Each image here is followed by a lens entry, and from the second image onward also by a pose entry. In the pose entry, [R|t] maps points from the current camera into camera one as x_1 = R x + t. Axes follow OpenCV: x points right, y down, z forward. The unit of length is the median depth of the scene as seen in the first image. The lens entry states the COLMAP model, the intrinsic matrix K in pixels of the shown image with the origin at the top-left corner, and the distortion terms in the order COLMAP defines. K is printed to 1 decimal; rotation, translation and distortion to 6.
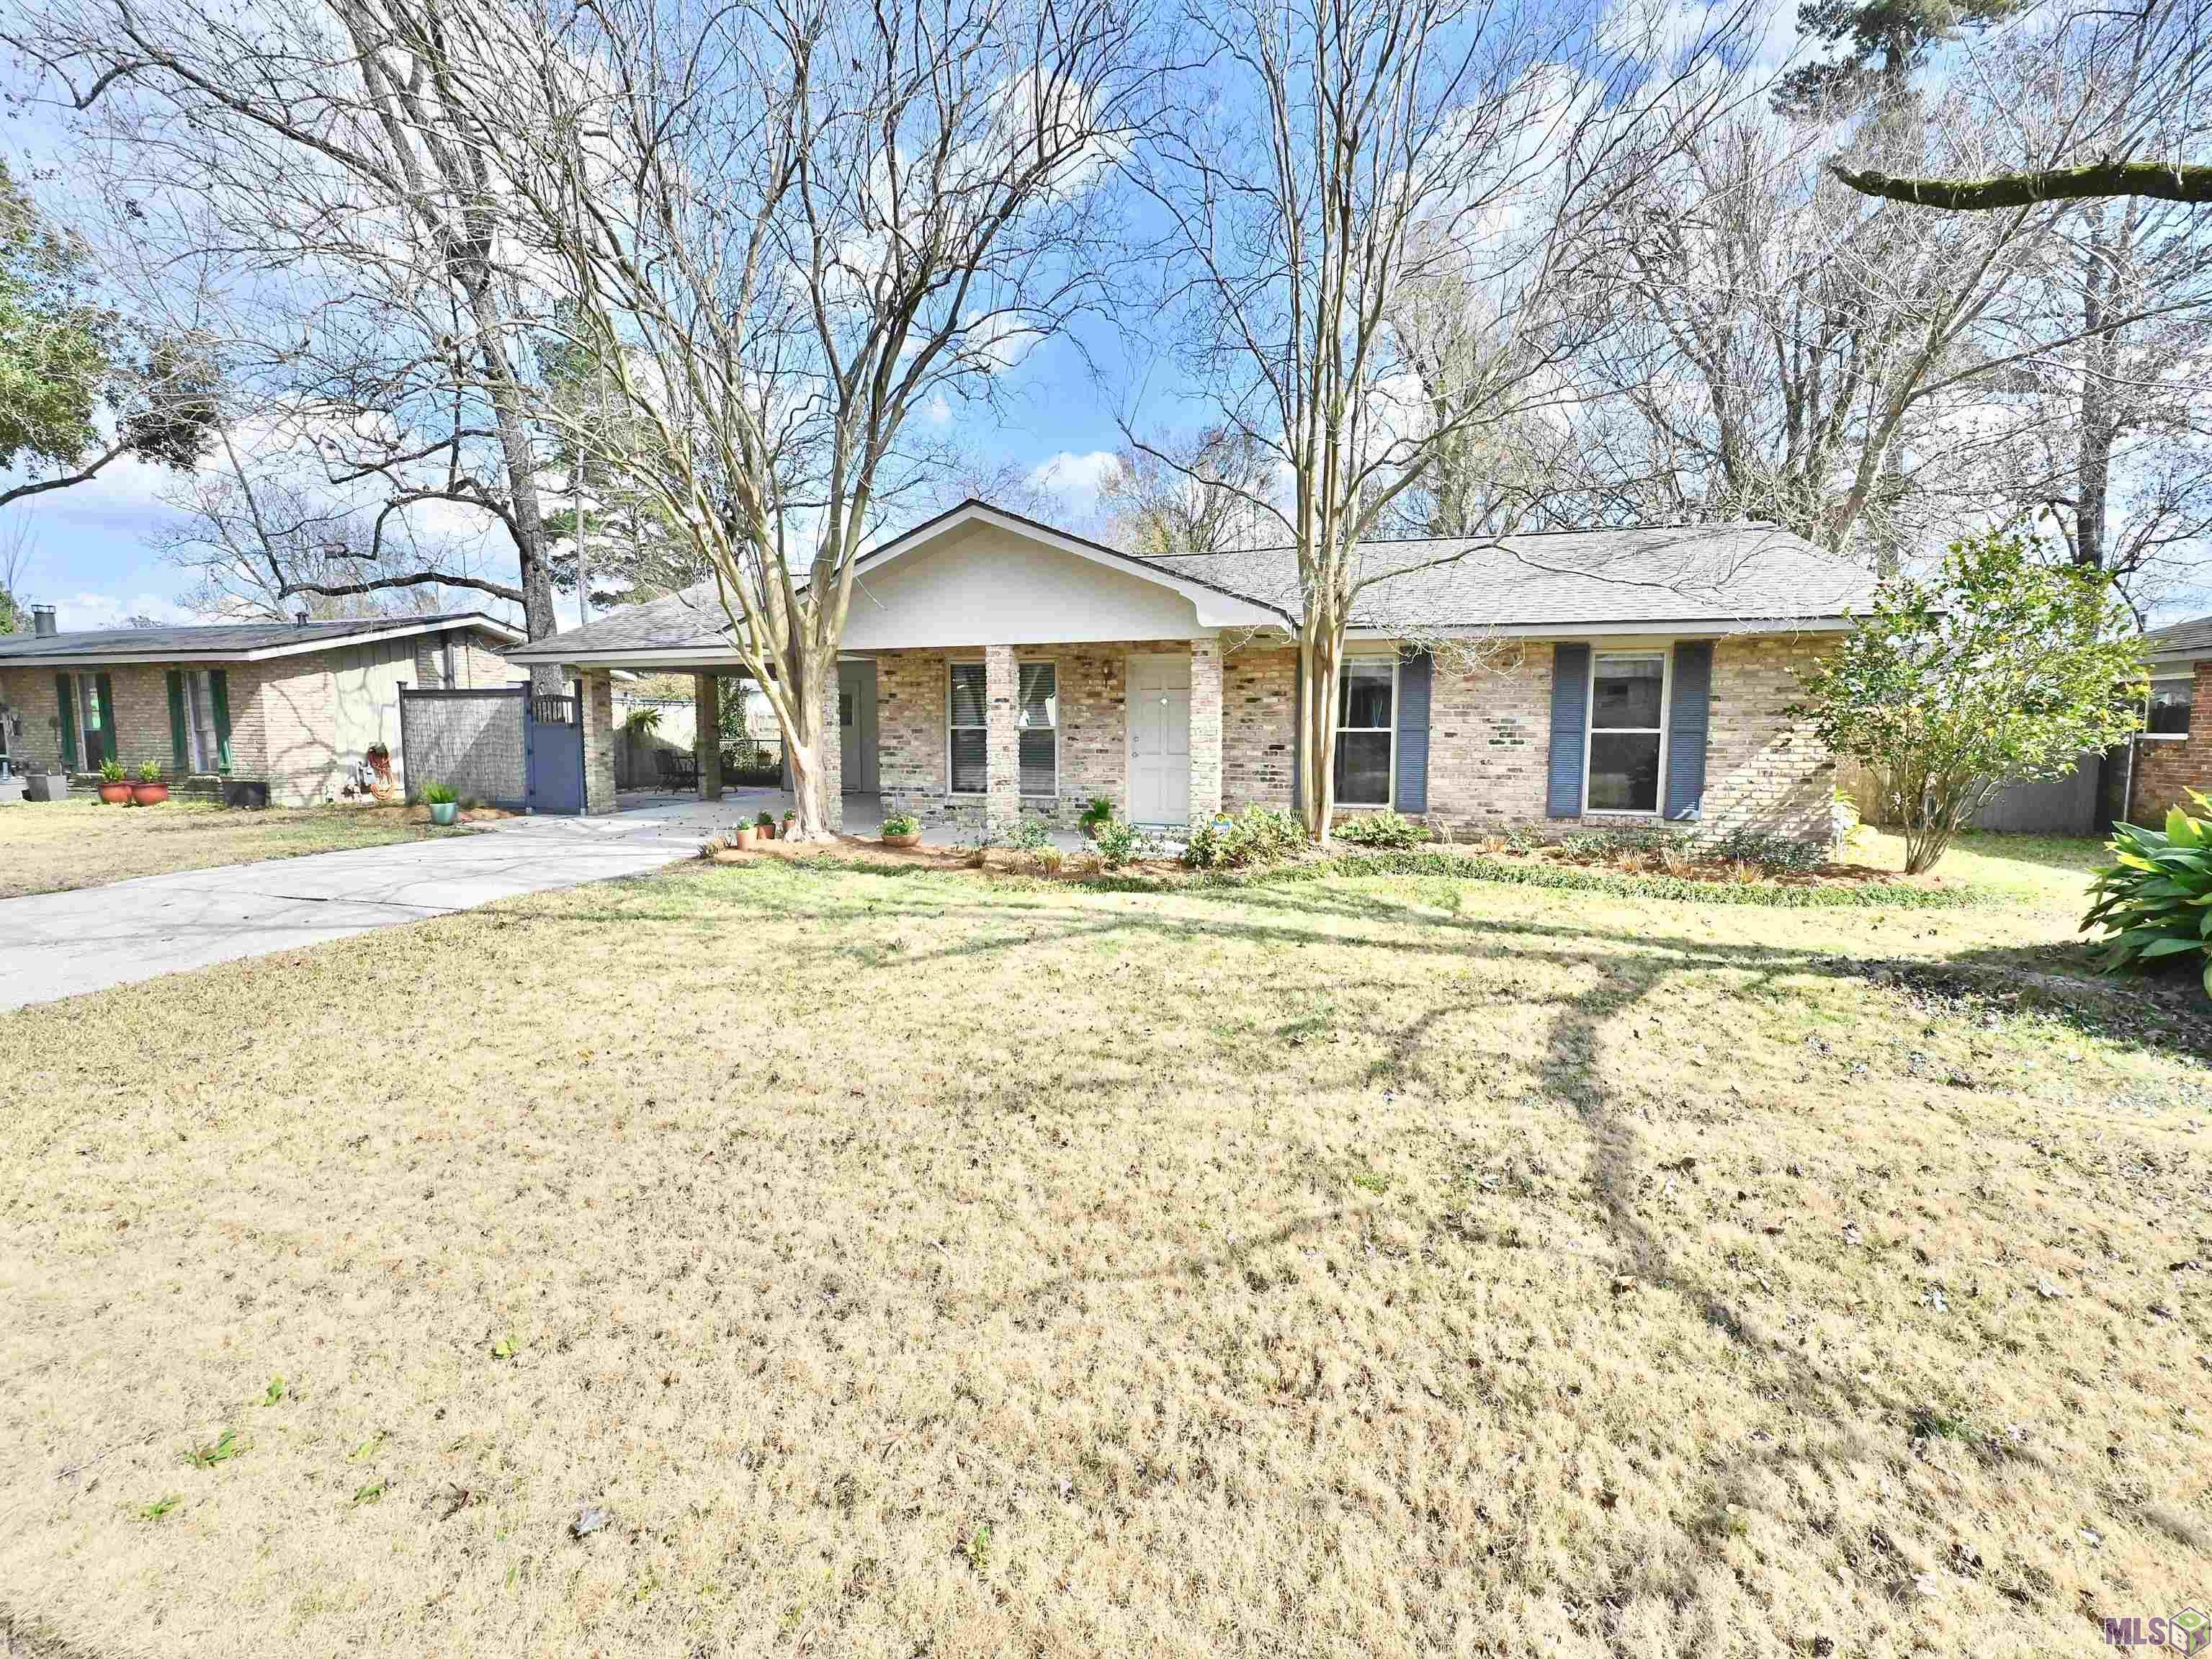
lens RADIAL K [[890.2, 0, 1109.6], [0, 890.2, 789.4], [0, 0, 1]] dist [0.001704, 0.000098]
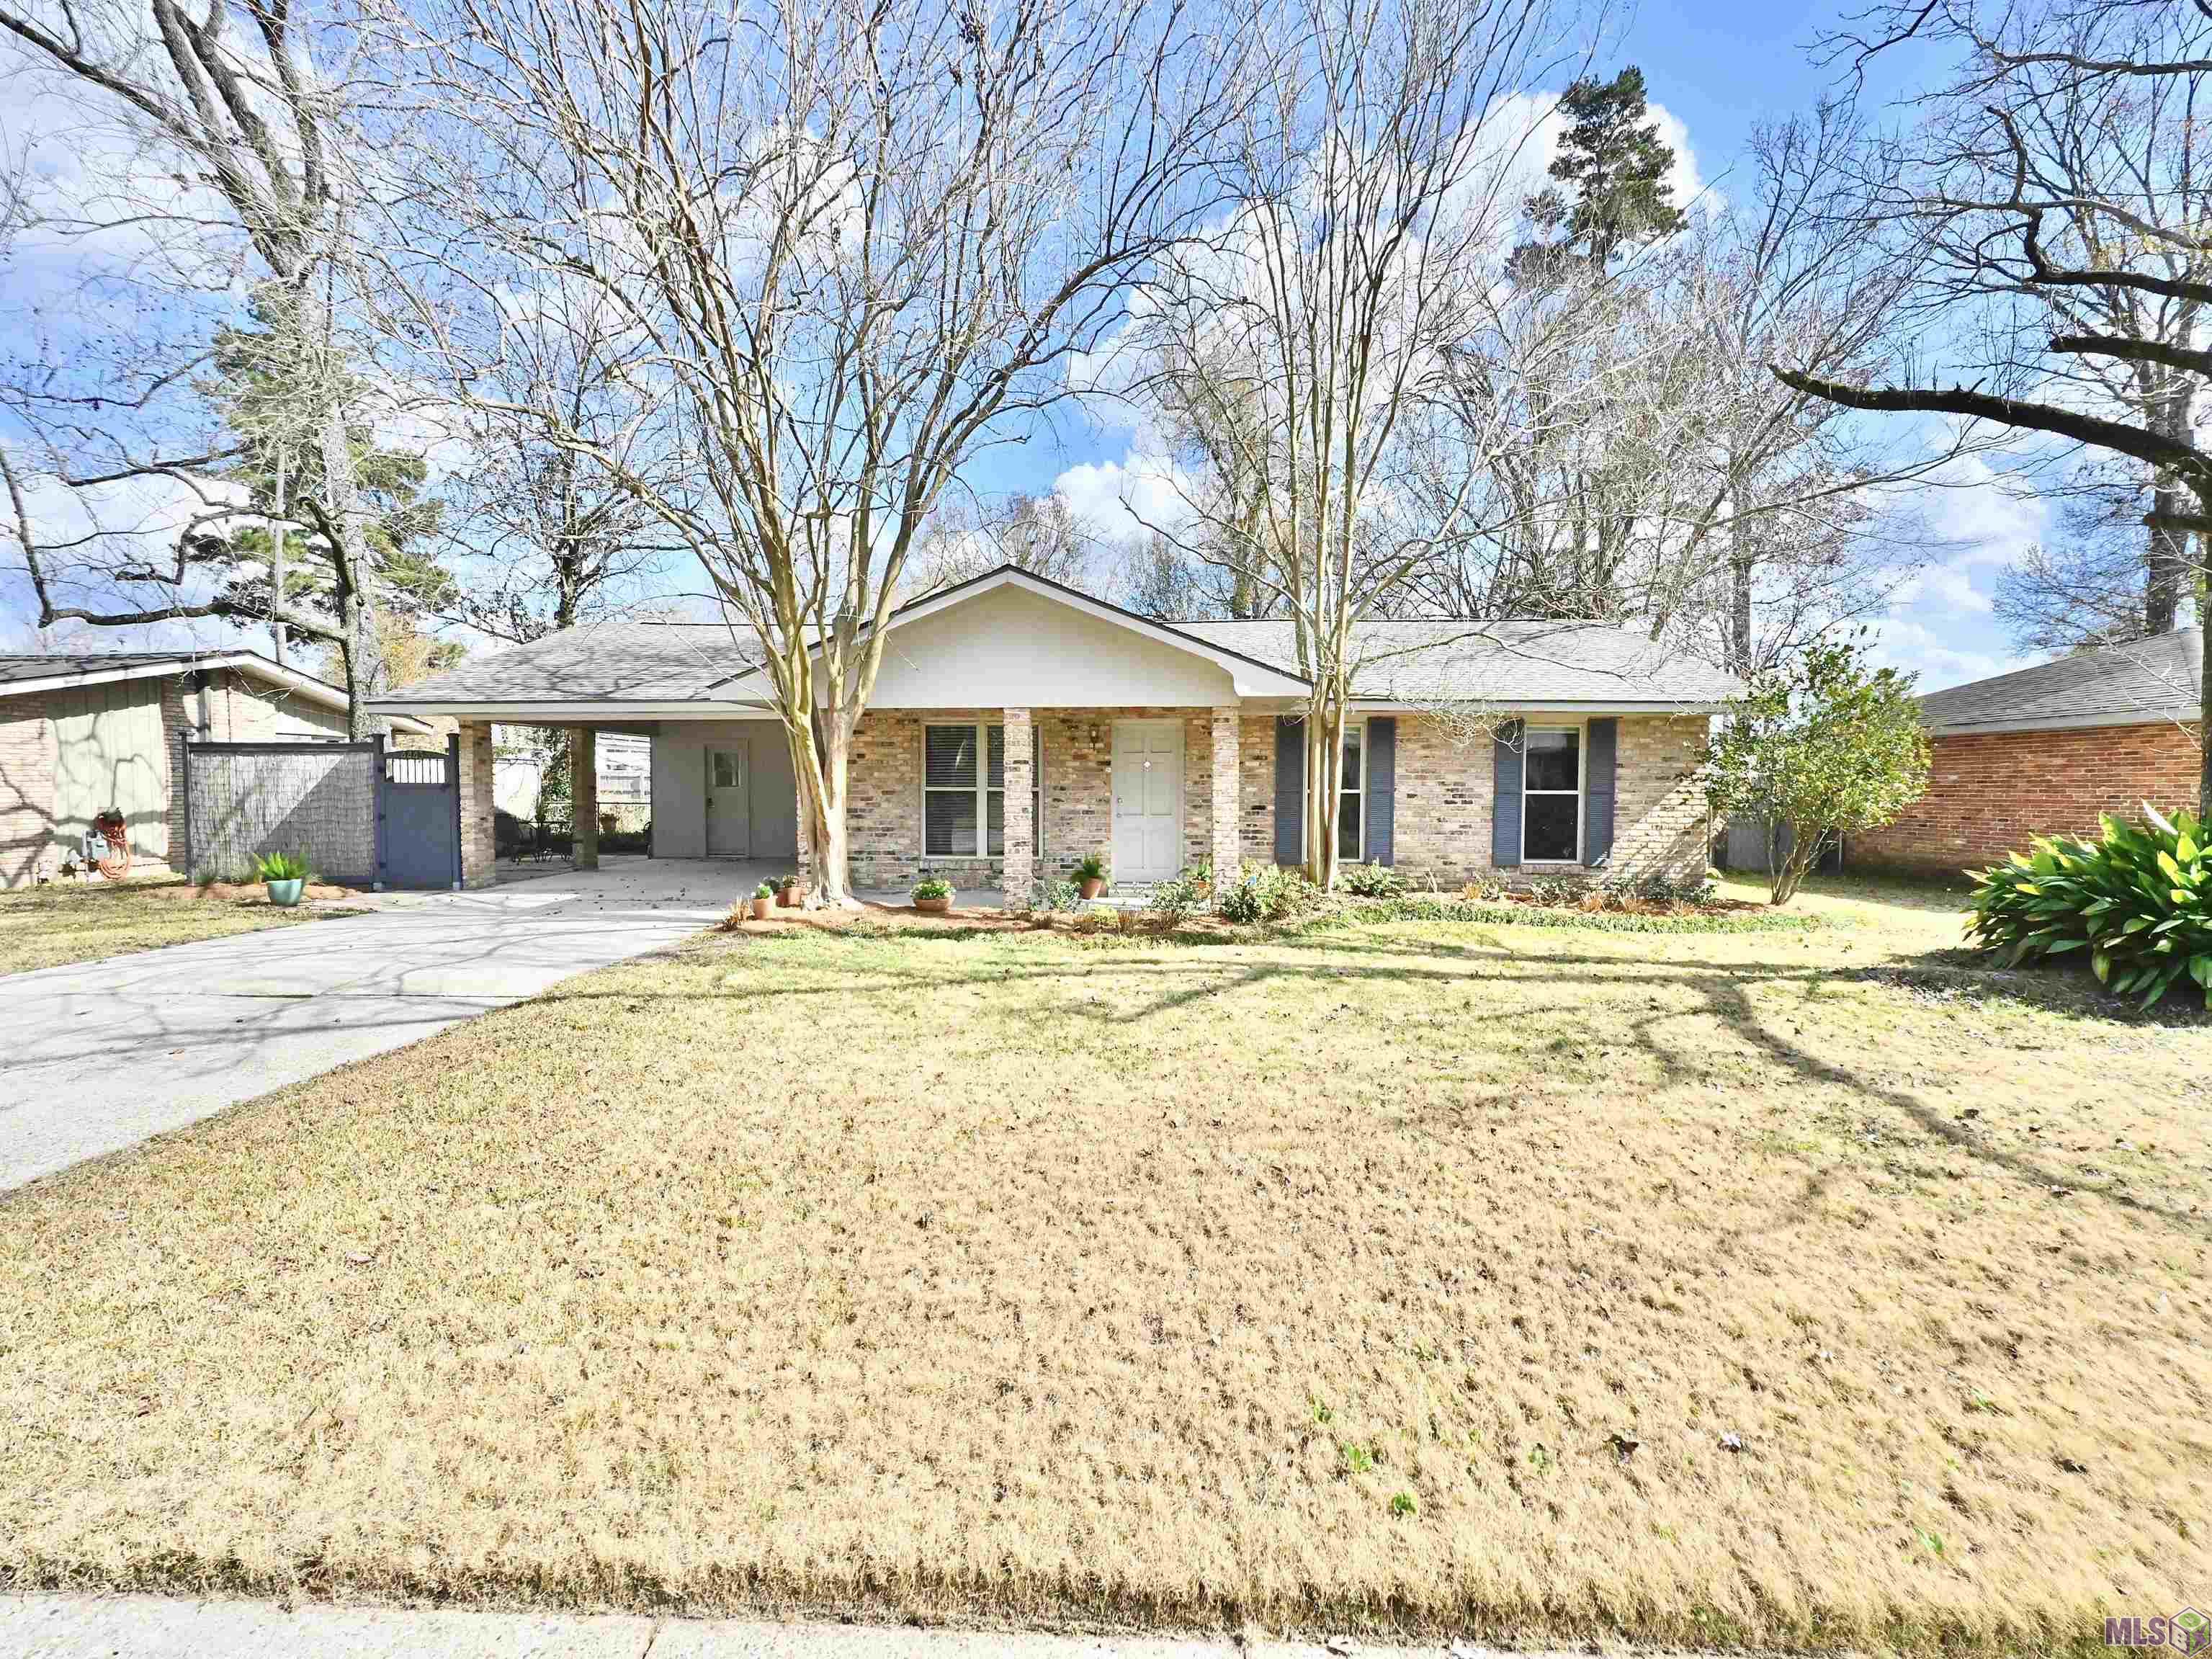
lens RADIAL K [[895.4, 0, 1106.5], [0, 895.4, 814.1], [0, 0, 1]] dist [0.000170, 0.000356]
pose [[0.968840, -0.006211, 0.247608, -0.290638], [0.016274, 0.999122, -0.038613, -0.000711], [-0.247151, 0.041439, 0.968090, -0.003127]]
